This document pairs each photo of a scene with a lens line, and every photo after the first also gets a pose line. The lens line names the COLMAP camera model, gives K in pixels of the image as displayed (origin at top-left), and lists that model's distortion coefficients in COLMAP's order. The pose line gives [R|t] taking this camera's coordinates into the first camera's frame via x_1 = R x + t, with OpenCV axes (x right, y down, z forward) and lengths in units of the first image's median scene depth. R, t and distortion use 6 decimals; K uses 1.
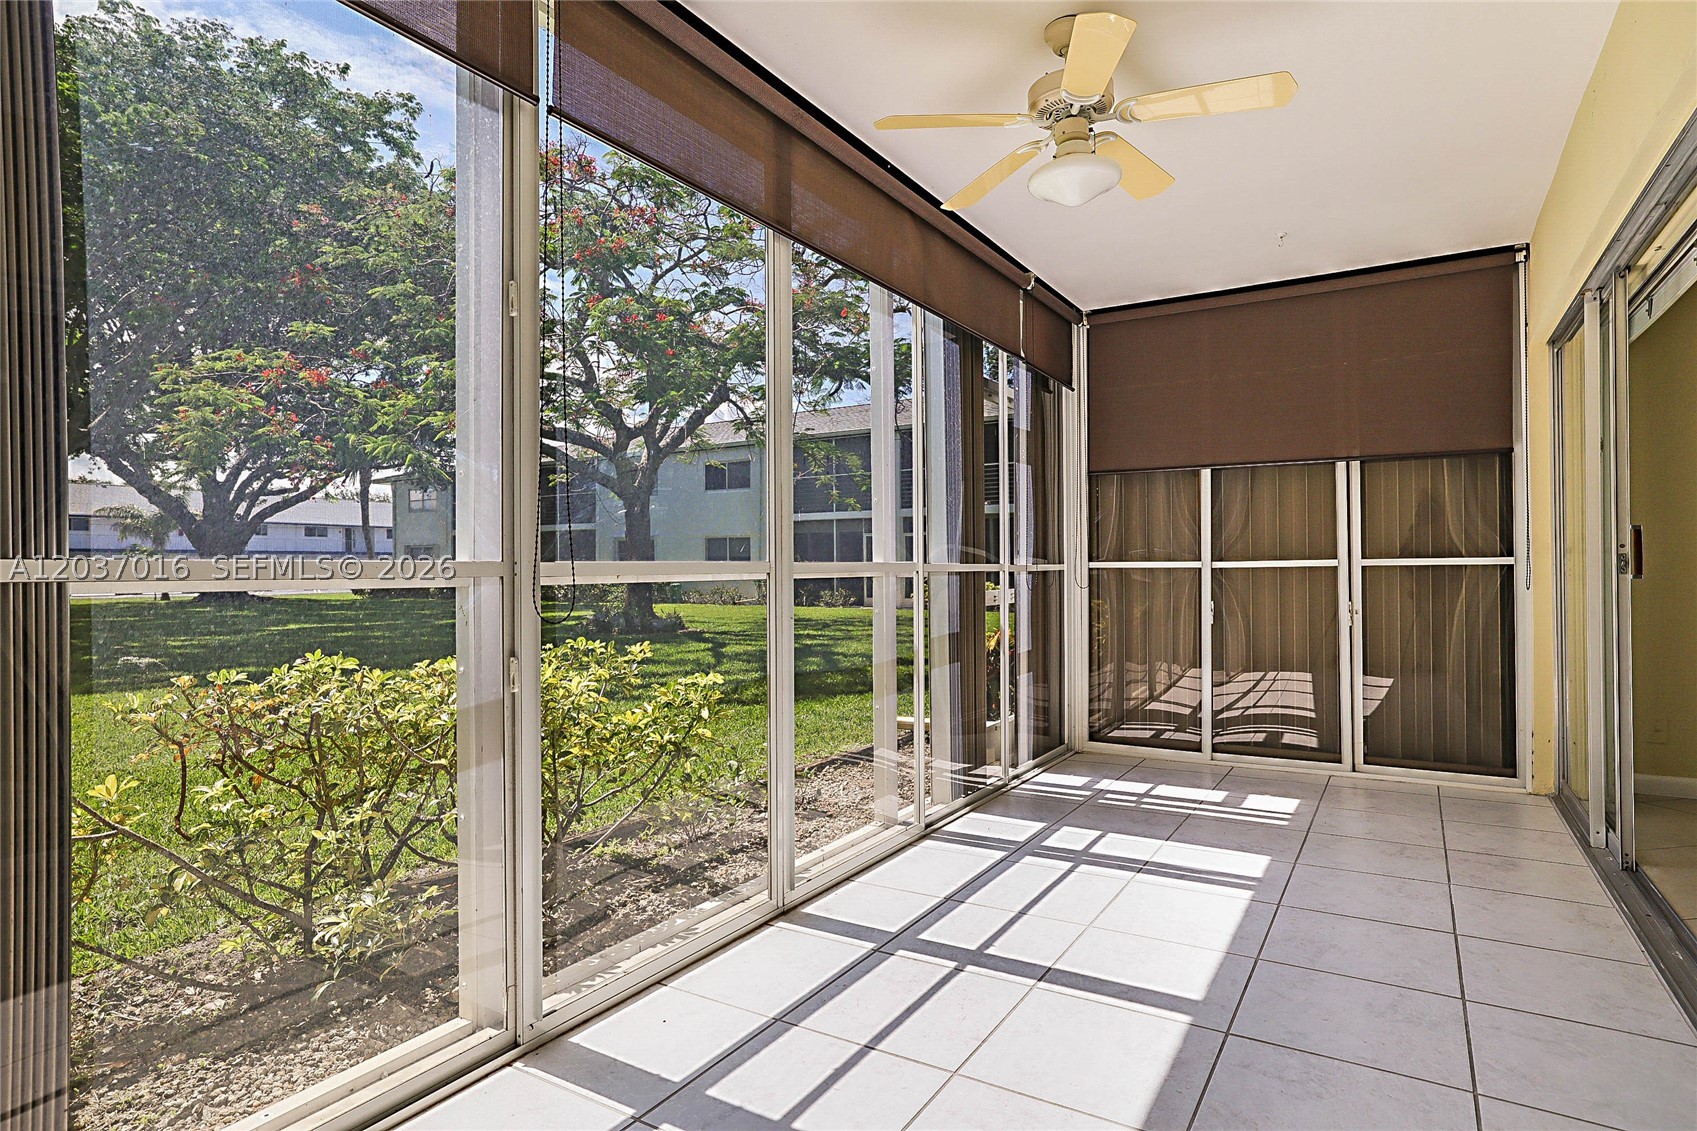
lens RADIAL K [[910.0, 0, 848.5], [0, 910.0, 565.5], [0, 0, 1]] dist [-0.029268, 0.022416]
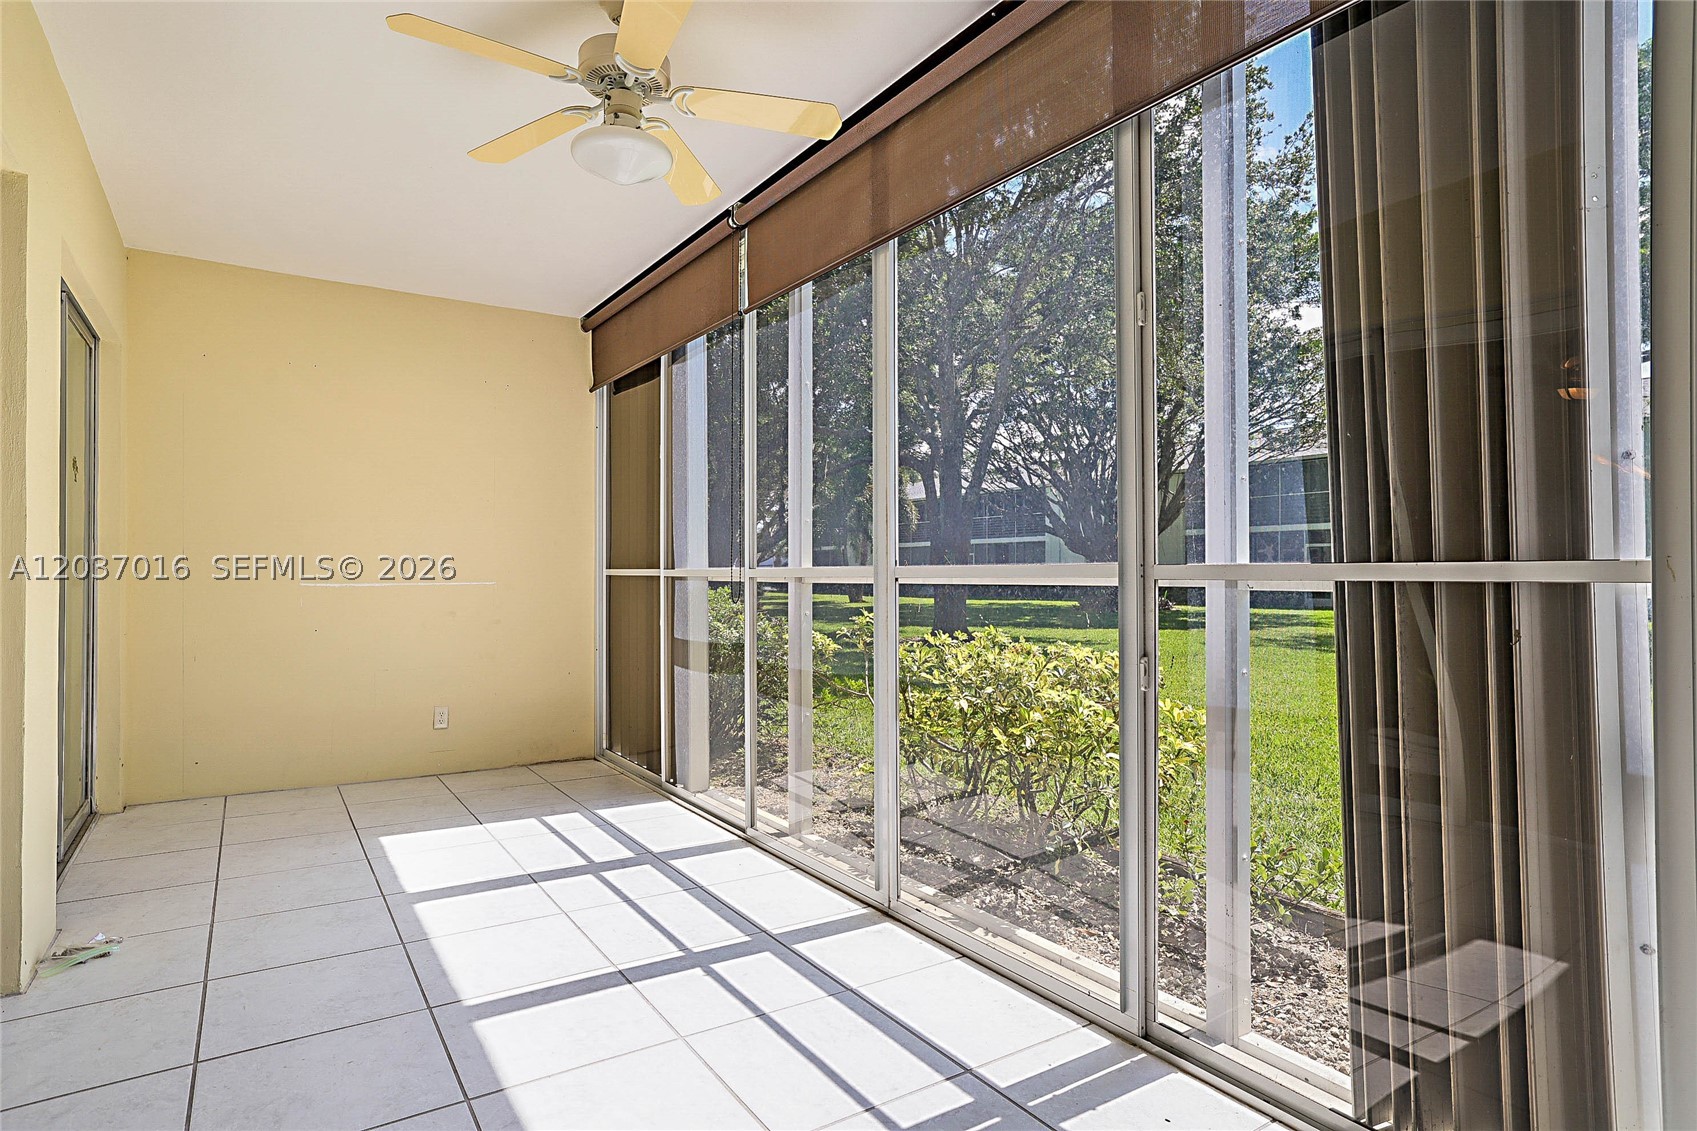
lens RADIAL K [[910.0, 0, 848.5], [0, 910.0, 565.5], [0, 0, 1]] dist [-0.029268, 0.022416]
pose [[-0.410451, 0.001557, -0.911882, 0.938426], [0.006556, 0.999978, -0.001243, -0.004407], [0.911859, -0.006489, -0.410452, 1.494148]]
